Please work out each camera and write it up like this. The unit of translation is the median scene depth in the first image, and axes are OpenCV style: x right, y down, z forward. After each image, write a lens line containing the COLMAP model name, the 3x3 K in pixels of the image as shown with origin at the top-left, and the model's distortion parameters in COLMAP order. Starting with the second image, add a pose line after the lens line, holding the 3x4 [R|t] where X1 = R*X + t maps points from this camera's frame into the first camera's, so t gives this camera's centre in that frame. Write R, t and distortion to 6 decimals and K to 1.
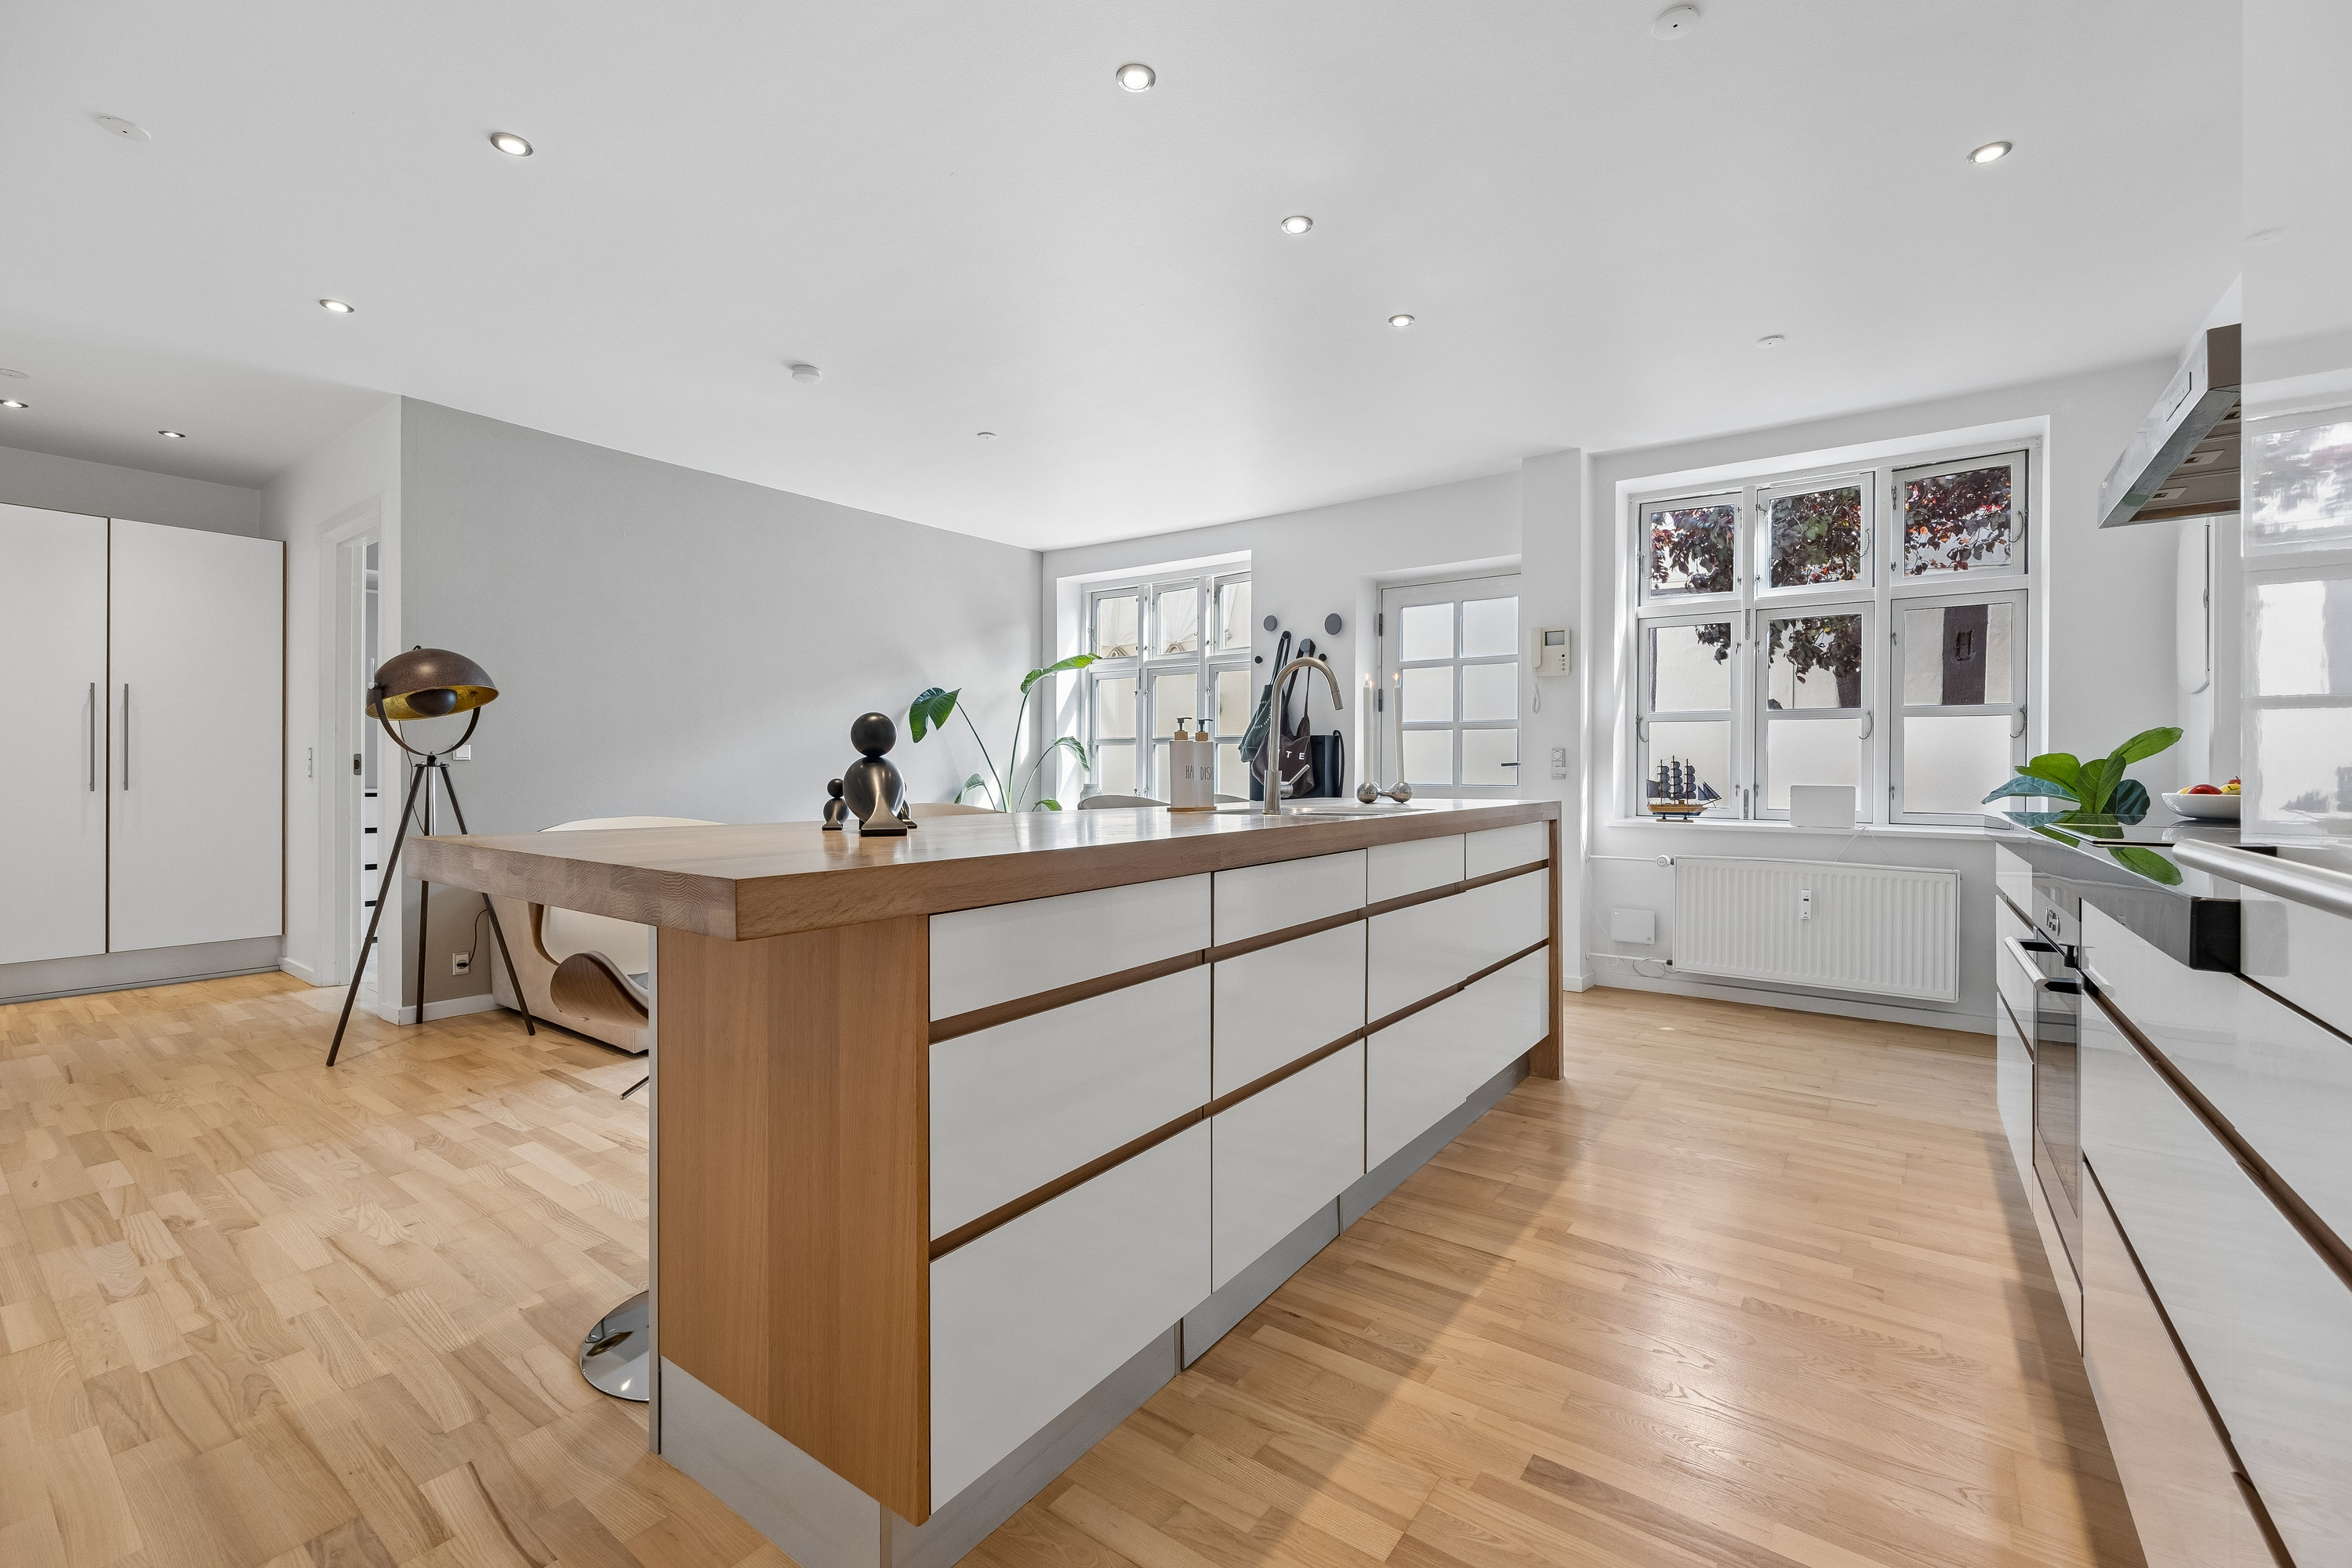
lens RADIAL K [[985.4, 0, 1156.8], [0, 985.4, 771.1], [0, 0, 1]] dist [-0.012624, 0.000417]
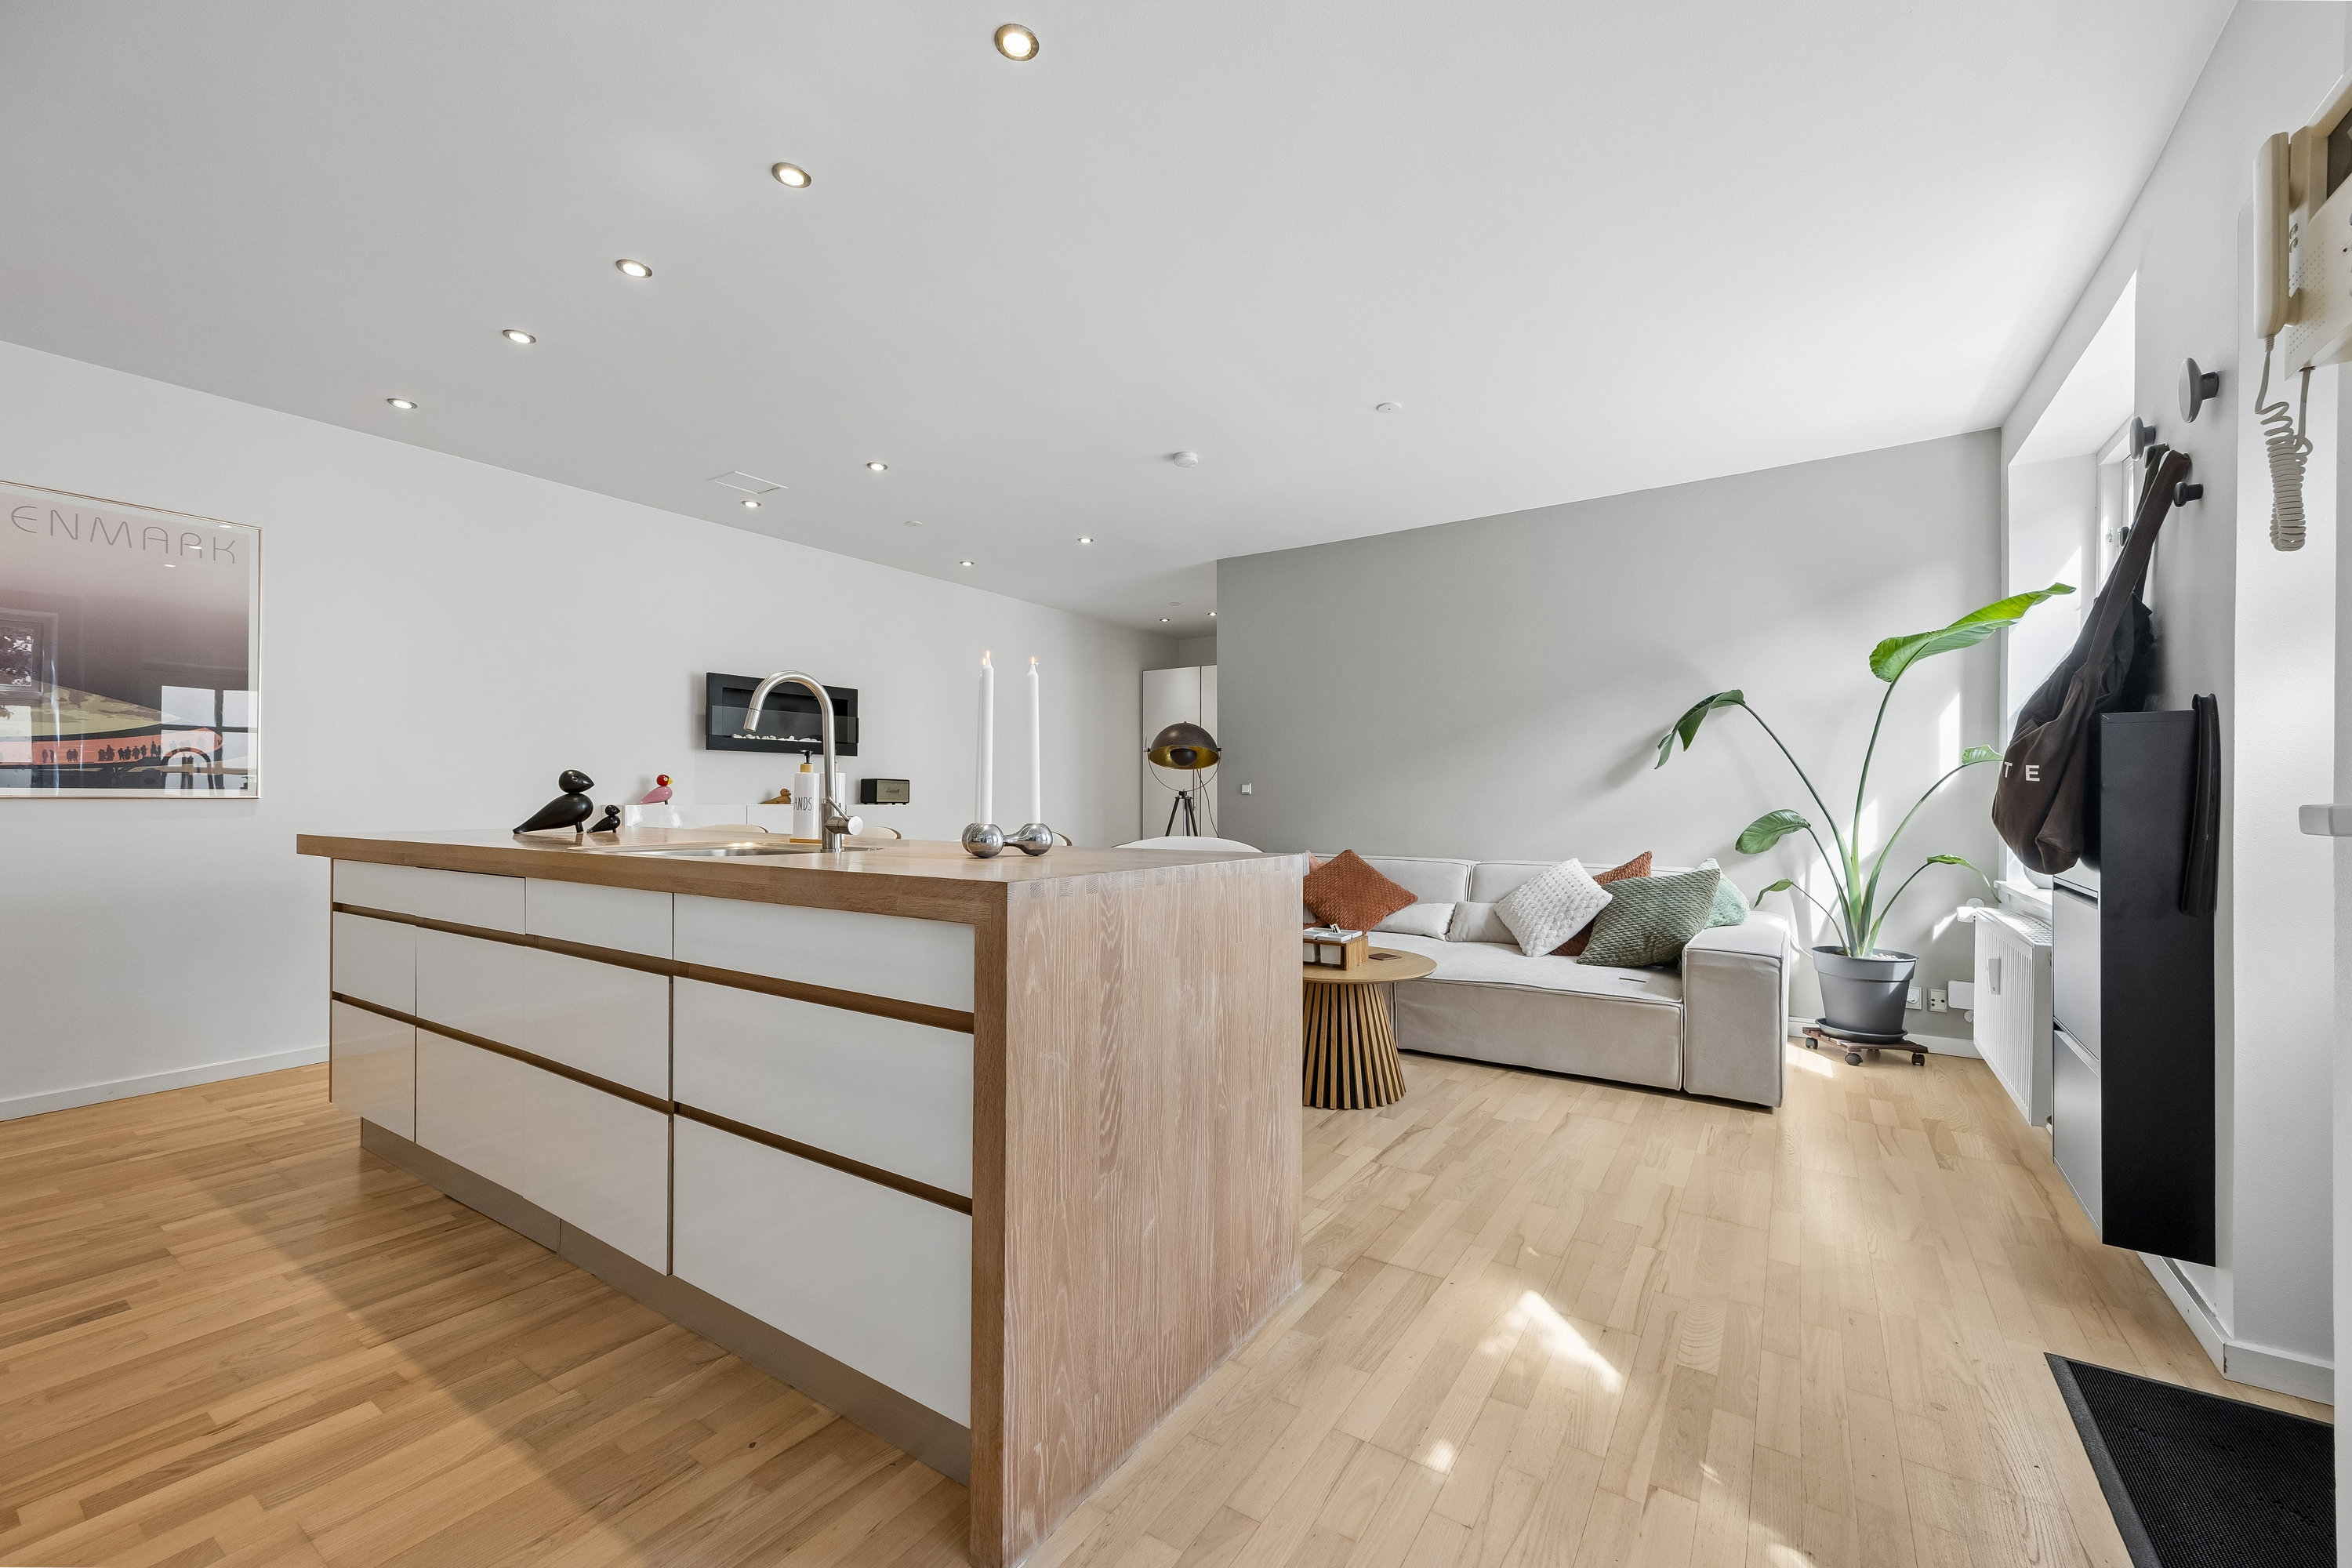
lens RADIAL K [[914.2, 0, 1191.0], [0, 914.2, 797.4], [0, 0, 1]] dist [0.010475, -0.000305]
pose [[0.074212, -0.003927, -0.997235, 0.653919], [-0.008203, 0.999956, -0.004548, -0.001686], [0.997209, 0.008518, 0.074176, 0.870318]]
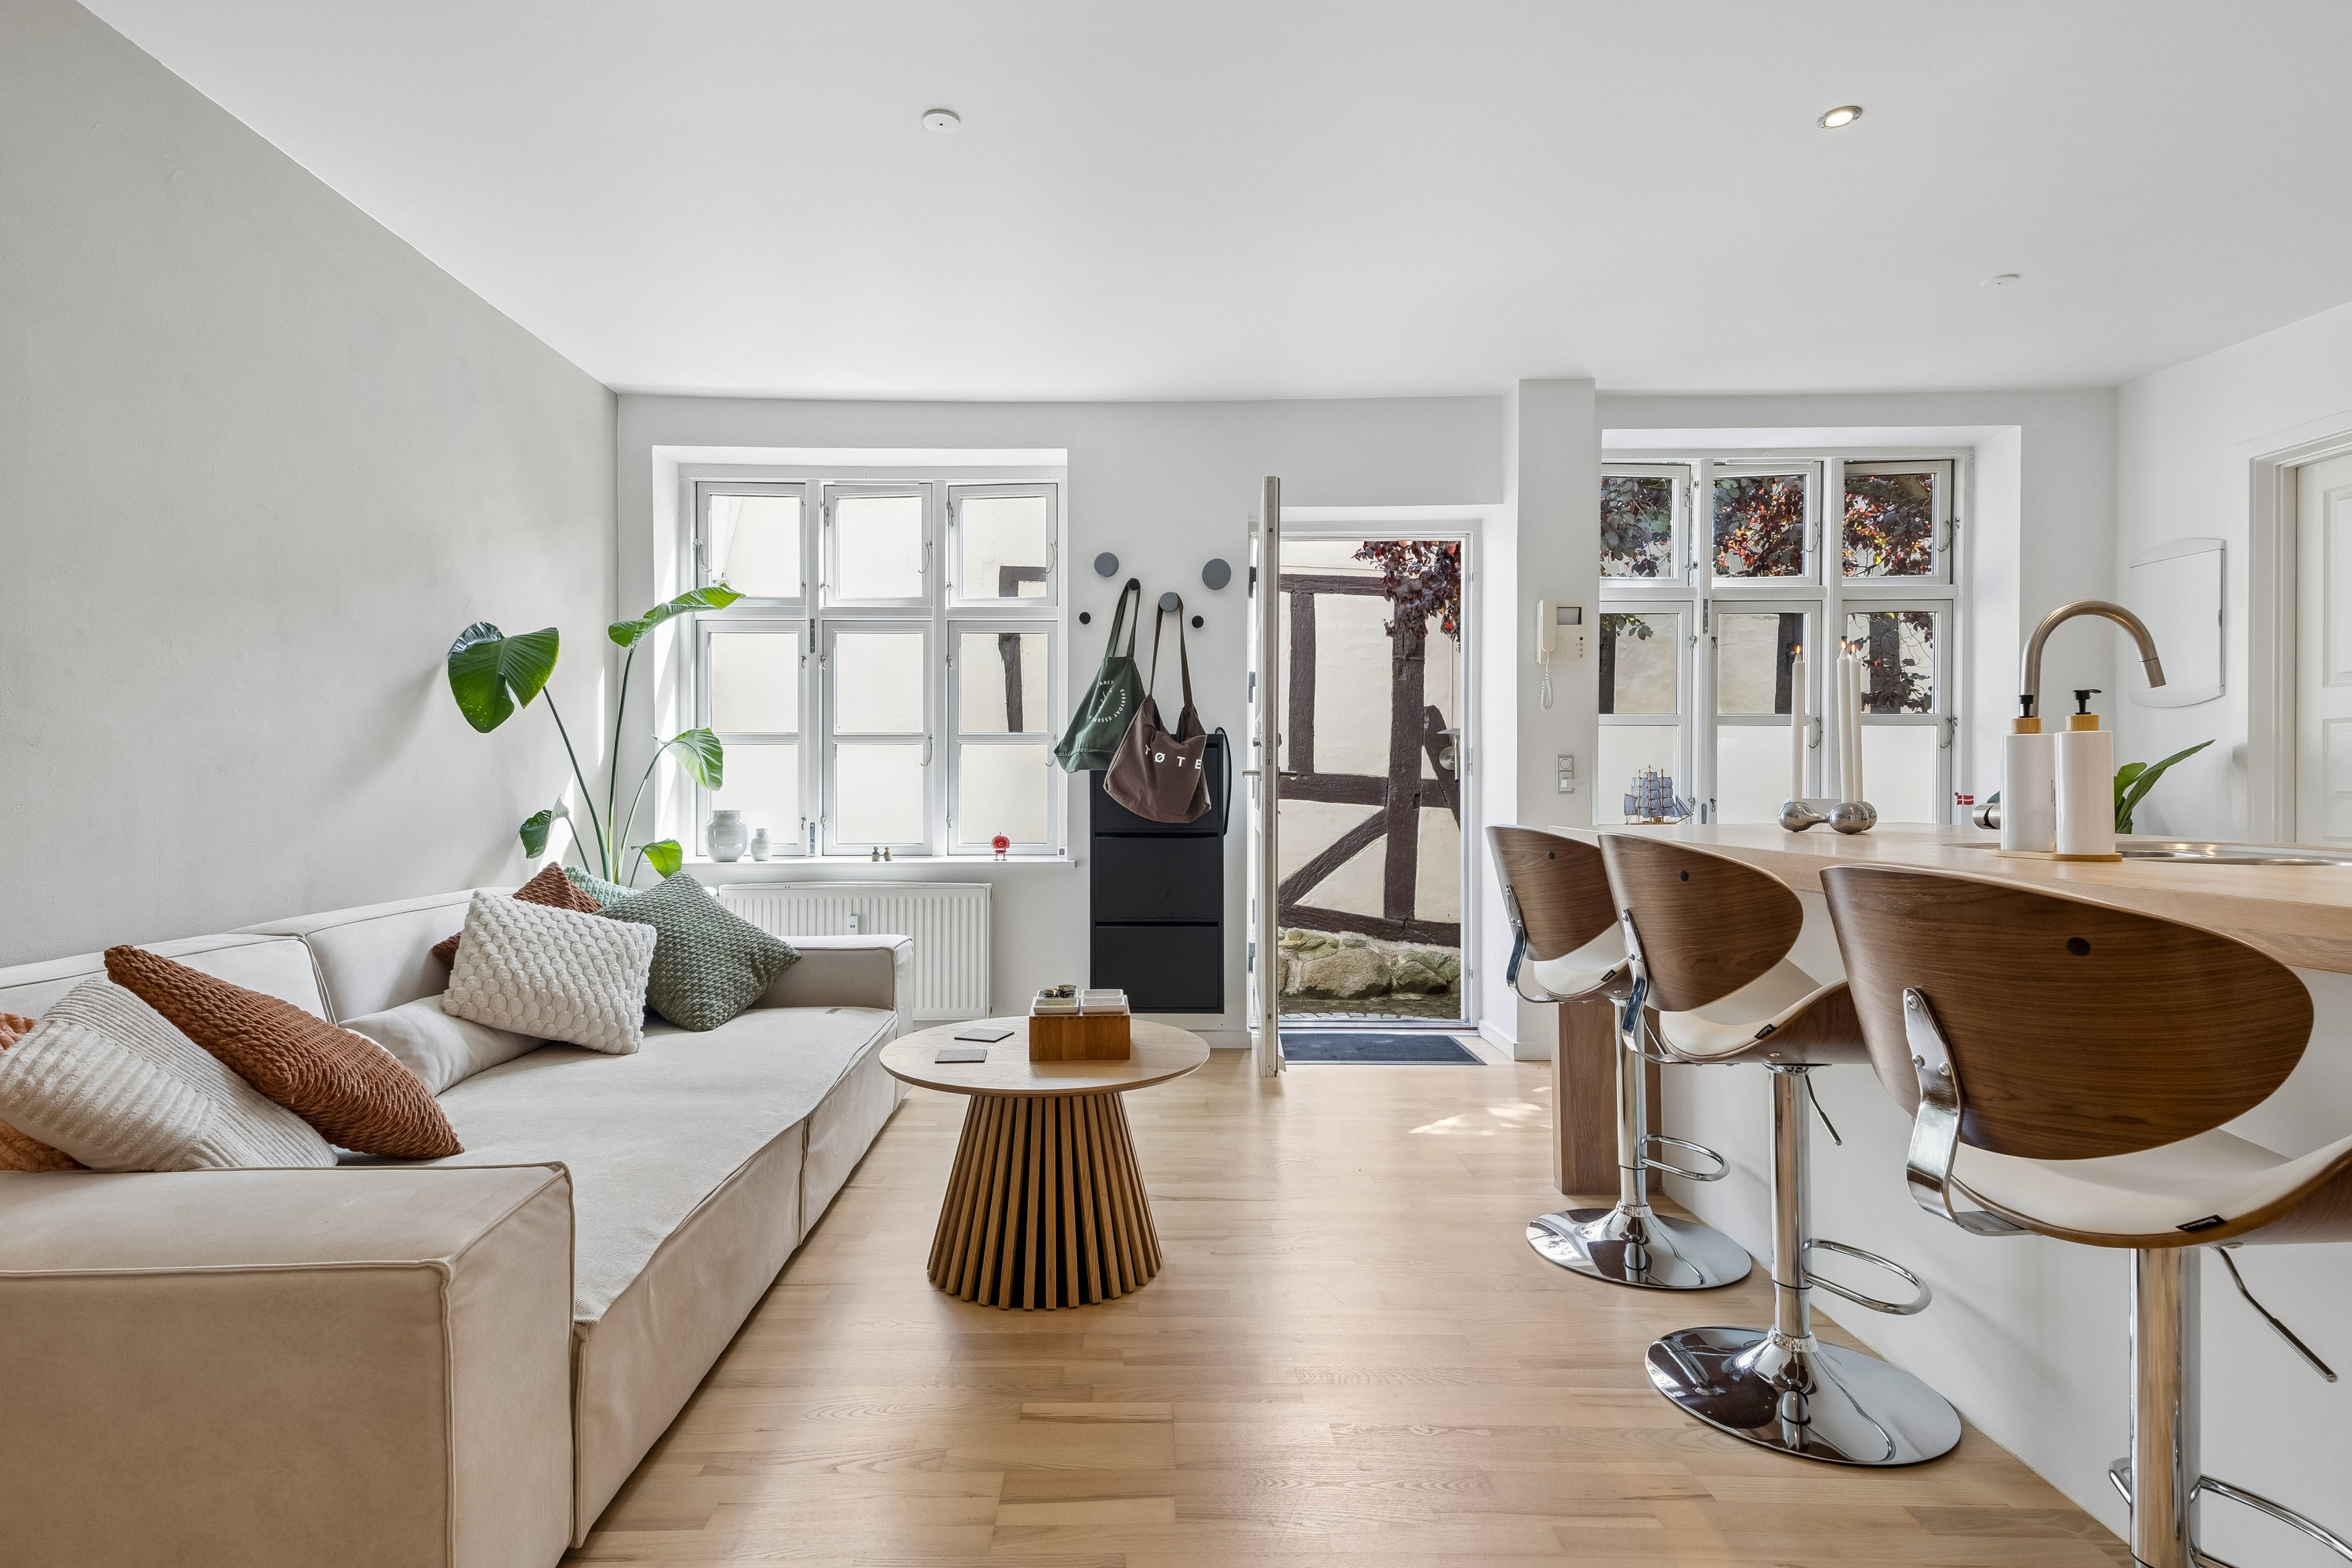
lens RADIAL K [[1192.1, 0, 1120.0], [0, 1192.1, 790.9], [0, 0, 1]] dist [0.032634, -0.008465]
pose [[0.796900, -0.008476, 0.604052, -0.533093], [0.006746, 0.999964, 0.005131, -0.002166], [-0.604074, -0.000014, 0.796928, 0.520736]]
